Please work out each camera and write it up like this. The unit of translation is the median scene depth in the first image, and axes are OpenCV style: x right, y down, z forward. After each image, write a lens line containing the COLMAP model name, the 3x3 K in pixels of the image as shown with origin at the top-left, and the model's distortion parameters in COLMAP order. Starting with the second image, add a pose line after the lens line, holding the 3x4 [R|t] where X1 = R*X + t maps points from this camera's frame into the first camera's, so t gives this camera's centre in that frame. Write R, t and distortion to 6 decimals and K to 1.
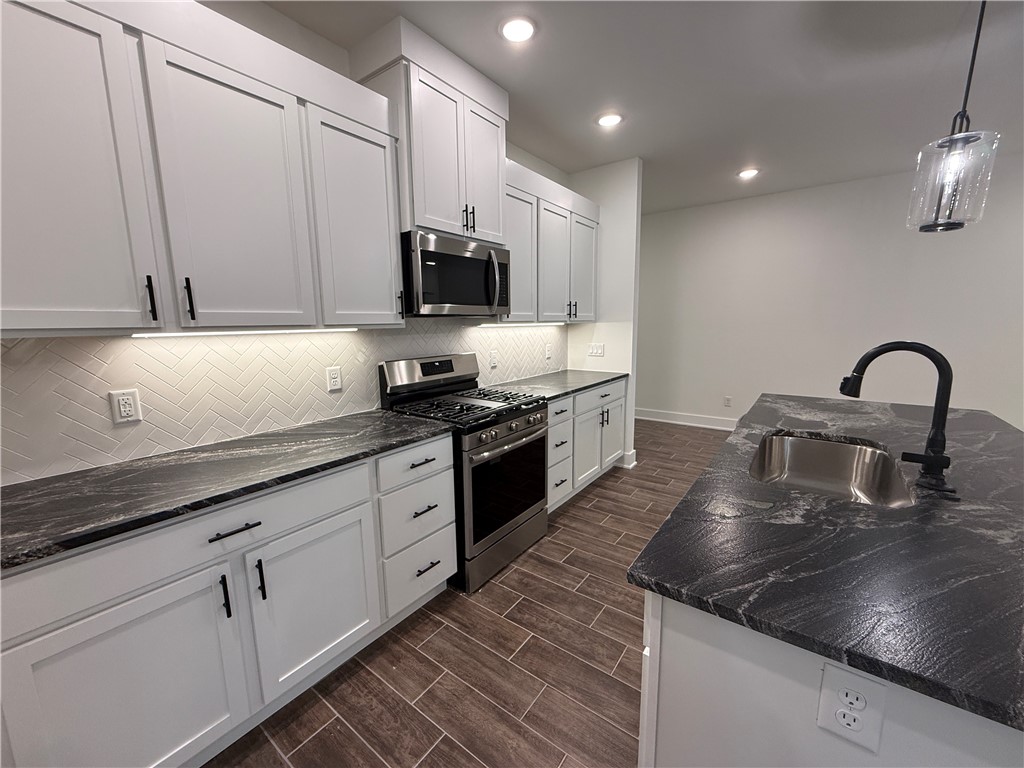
lens RADIAL K [[410.4, 0, 512.0], [0, 410.4, 384.0], [0, 0, 1]] dist [0.000542, 0.000026]
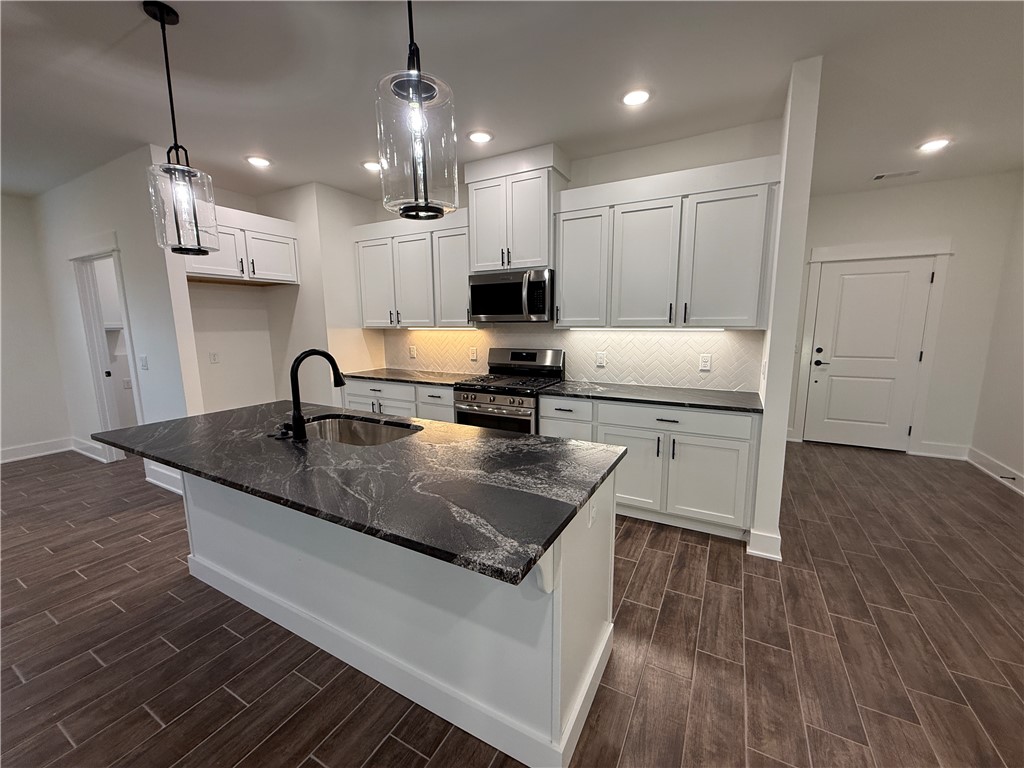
lens RADIAL K [[406.8, 0, 512.0], [0, 406.8, 384.0], [0, 0, 1]] dist [-0.001901, -0.000147]
pose [[0.135850, 0.162920, -0.977242, 1.421836], [-0.145215, 0.979008, 0.143027, -0.166286], [0.980029, 0.122480, 0.156656, 0.846877]]
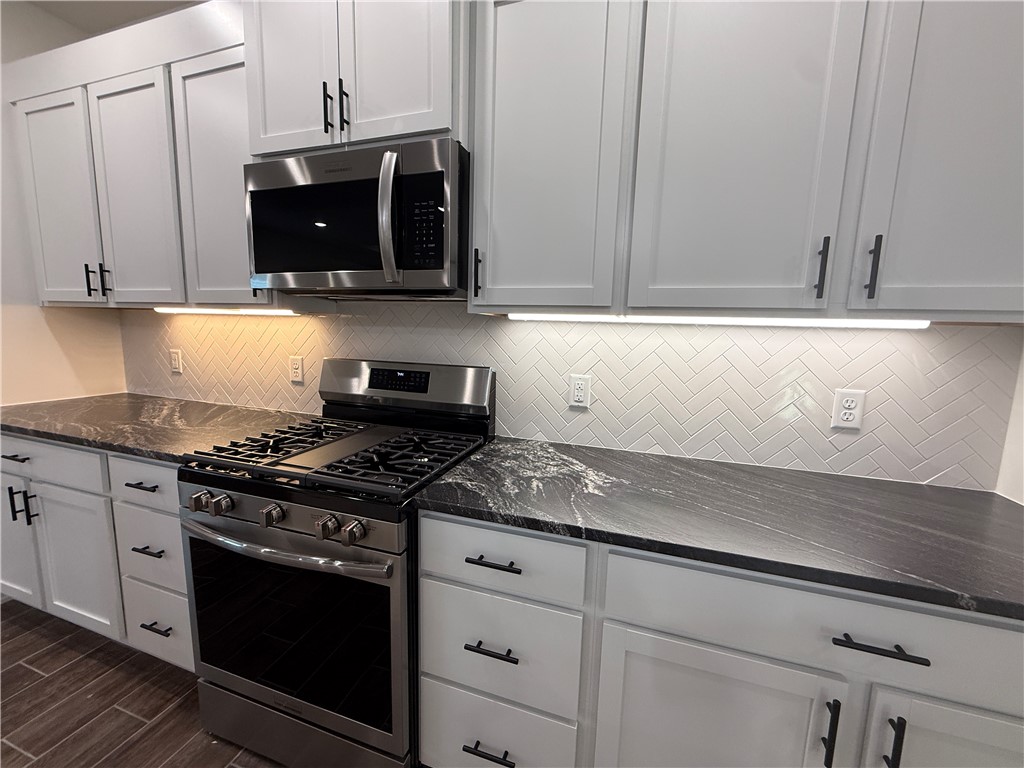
lens RADIAL K [[410.4, 0, 512.0], [0, 410.4, 384.0], [0, 0, 1]] dist [0.000542, 0.000026]
pose [[0.308507, 0.149531, -0.939396, 0.523828], [-0.176873, 0.979362, 0.097806, -0.143297], [0.934633, 0.135980, 0.328588, 1.088657]]
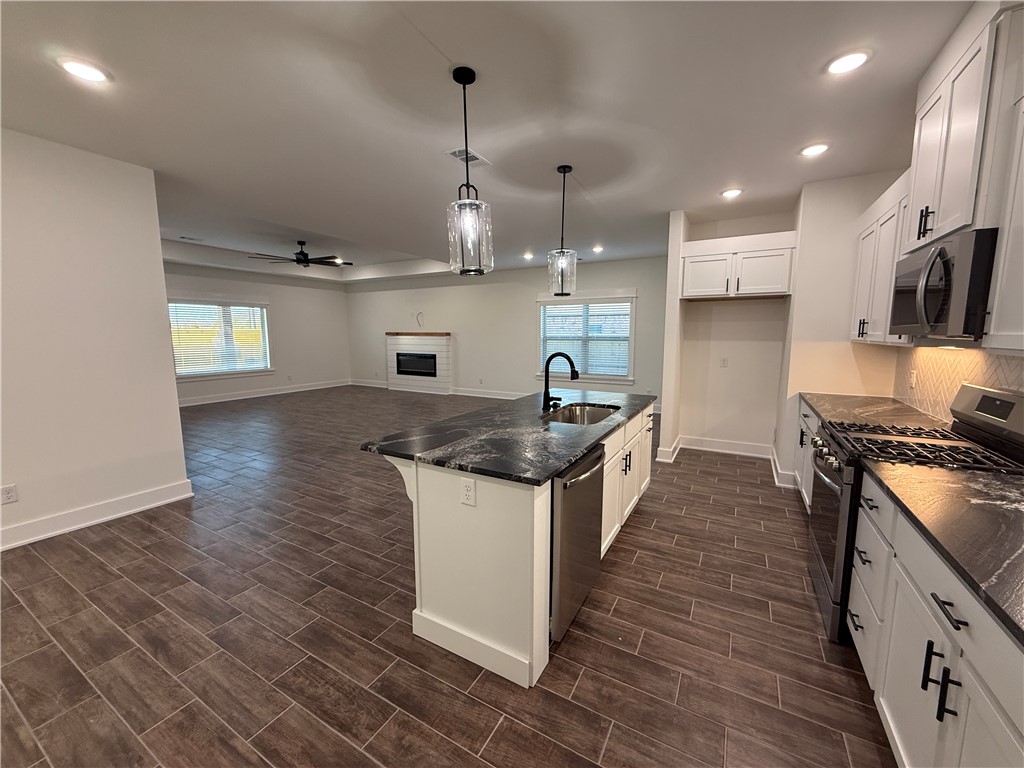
lens RADIAL K [[406.8, 0, 512.0], [0, 406.8, 384.0], [0, 0, 1]] dist [-0.001901, -0.000147]
pose [[-0.992484, 0.028722, -0.118959, 0.847831], [-0.005091, 0.961536, 0.274631, -0.310130], [0.122271, 0.273172, -0.954163, 1.787077]]
